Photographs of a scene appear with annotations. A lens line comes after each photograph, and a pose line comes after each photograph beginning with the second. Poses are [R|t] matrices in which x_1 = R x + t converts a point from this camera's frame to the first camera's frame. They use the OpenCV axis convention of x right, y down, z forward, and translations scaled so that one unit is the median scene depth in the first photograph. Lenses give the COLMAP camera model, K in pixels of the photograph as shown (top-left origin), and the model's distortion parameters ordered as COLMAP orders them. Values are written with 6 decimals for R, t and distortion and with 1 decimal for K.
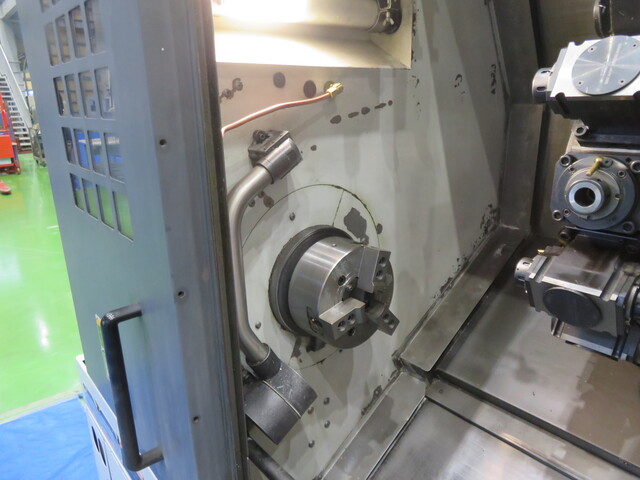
lens RADIAL K [[458.5, 0, 322.2], [0, 458.5, 240.7], [0, 0, 1]] dist [-0.013744, 0.008780]
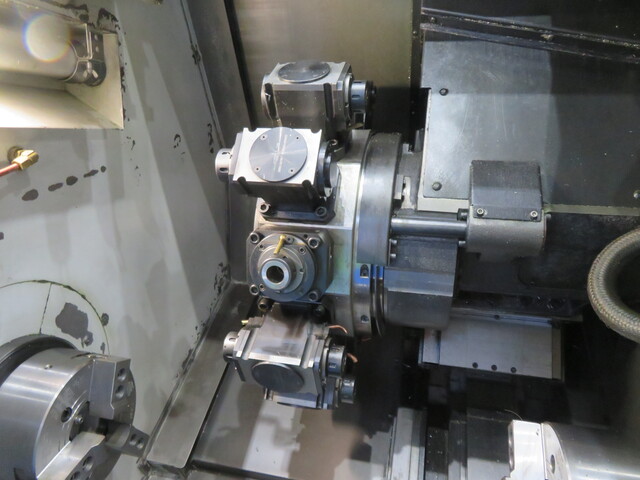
lens RADIAL K [[458.5, 0, 320.6], [0, 458.5, 241.9], [0, 0, 1]] dist [-0.013744, 0.008780]
pose [[0.814697, -0.091551, 0.572615, -0.016162], [0.130685, 0.991043, -0.027483, -0.092424], [-0.564970, 0.097222, 0.819364, 0.107668]]
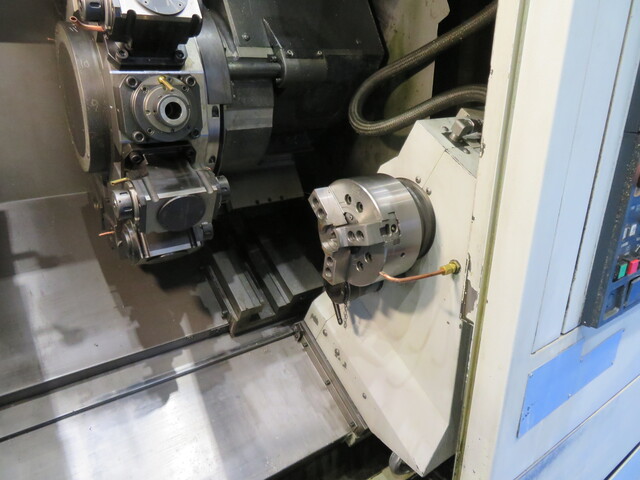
lens RADIAL K [[458.5, 0, 321.0], [0, 458.5, 240.2], [0, 0, 1]] dist [-0.013744, 0.008780]
pose [[0.100040, -0.329189, 0.938950, -0.455804], [0.286314, 0.913293, 0.289689, -0.021376], [-0.952899, 0.239854, 0.185618, 0.420708]]
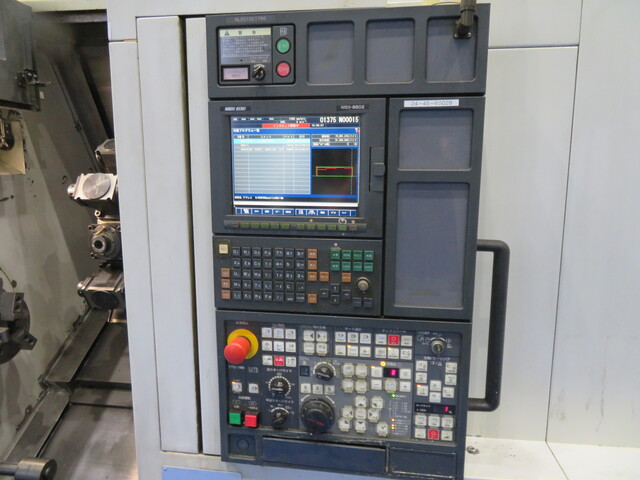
lens RADIAL K [[458.5, 0, 321.7], [0, 458.5, 243.2], [0, 0, 1]] dist [-0.013744, 0.008780]
pose [[0.746355, -0.083584, 0.660279, -0.085756], [0.176435, 0.981436, -0.075197, 0.124903], [-0.641736, 0.172620, 0.747246, -0.677816]]
